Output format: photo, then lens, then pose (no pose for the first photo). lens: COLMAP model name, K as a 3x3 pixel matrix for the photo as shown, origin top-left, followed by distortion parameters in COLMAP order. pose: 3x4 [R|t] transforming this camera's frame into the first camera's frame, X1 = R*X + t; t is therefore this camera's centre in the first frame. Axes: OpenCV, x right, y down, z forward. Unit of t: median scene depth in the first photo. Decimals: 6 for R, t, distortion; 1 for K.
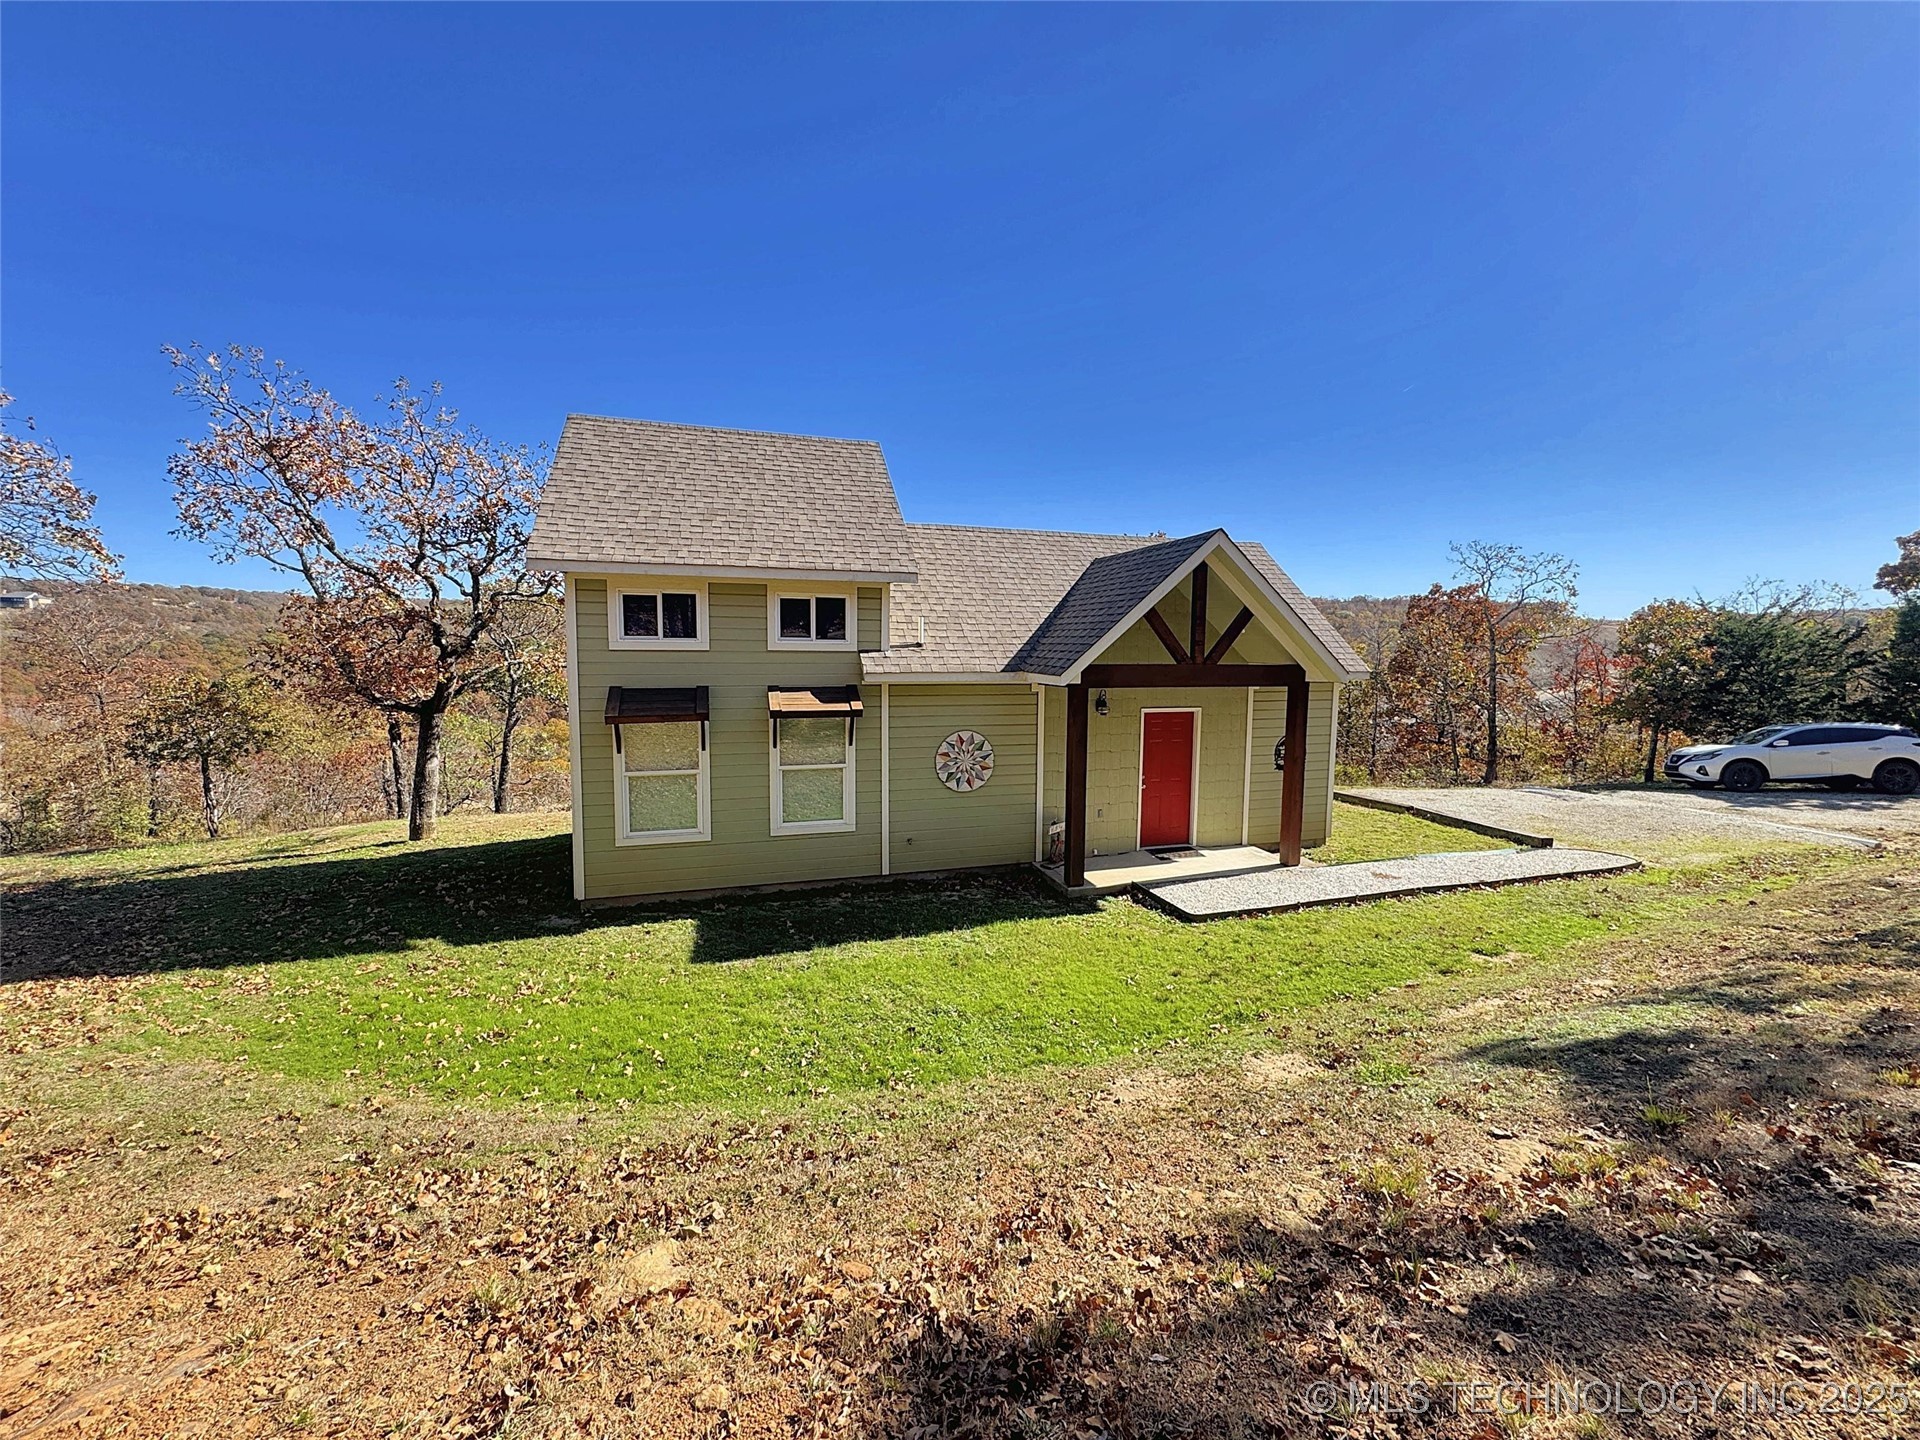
lens RADIAL K [[779.6, 0, 968.1], [0, 779.6, 711.2], [0, 0, 1]] dist [-0.009497, -0.000211]
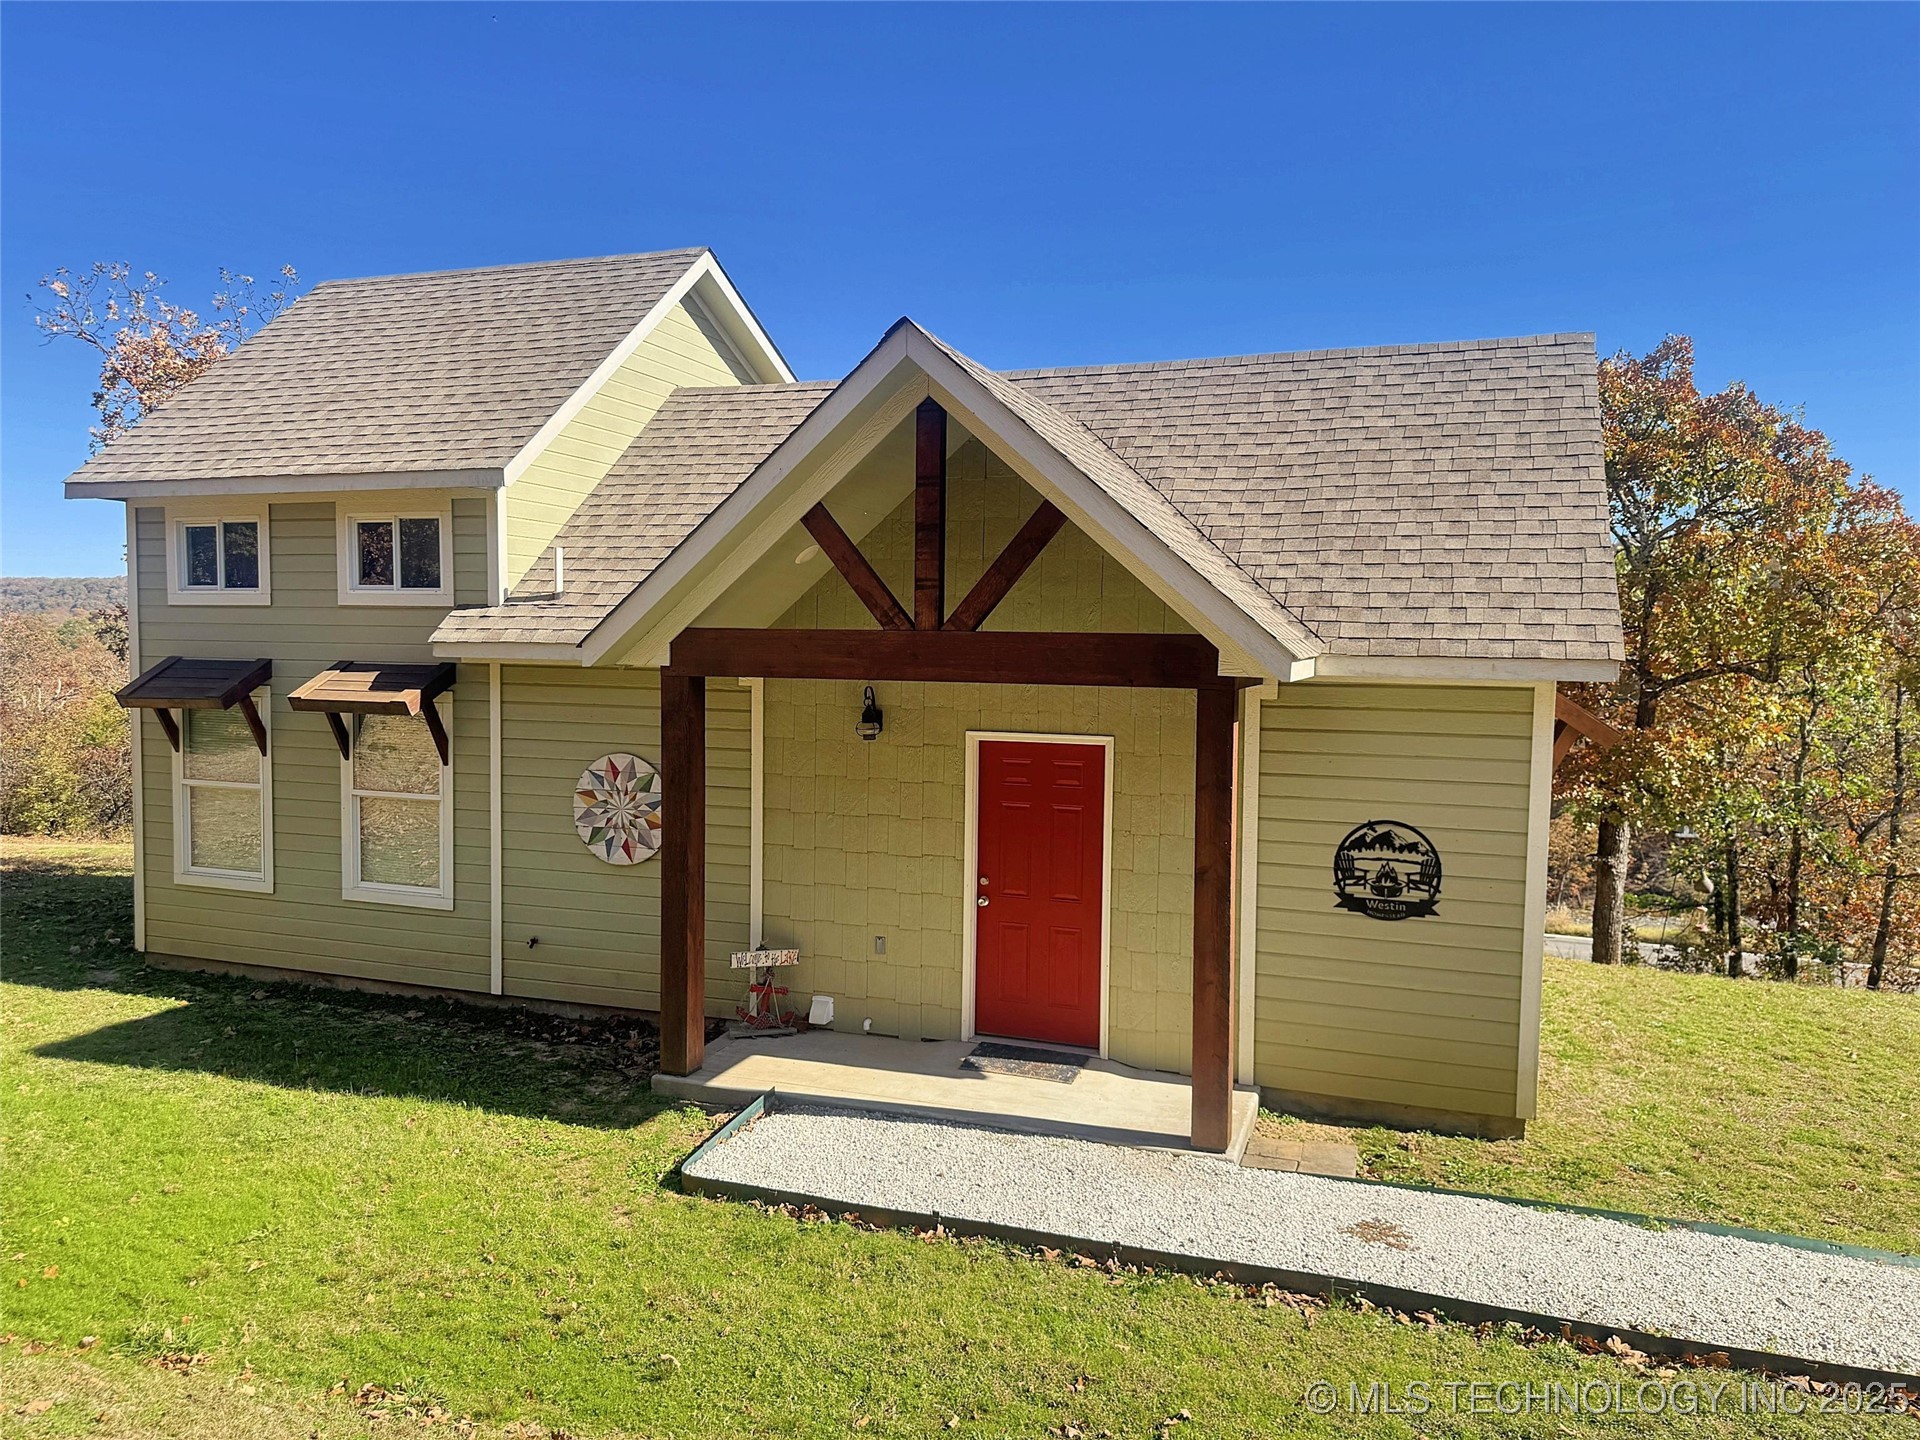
lens RADIAL K [[1369.3, 0, 947.3], [0, 1369.3, 702.7], [0, 0, 1]] dist [0.047383, -0.074037]
pose [[0.793209, 0.032512, -0.608081, 0.790921], [-0.053402, 0.998440, -0.016276, -0.006806], [0.606604, 0.045383, 0.793708, 0.395061]]
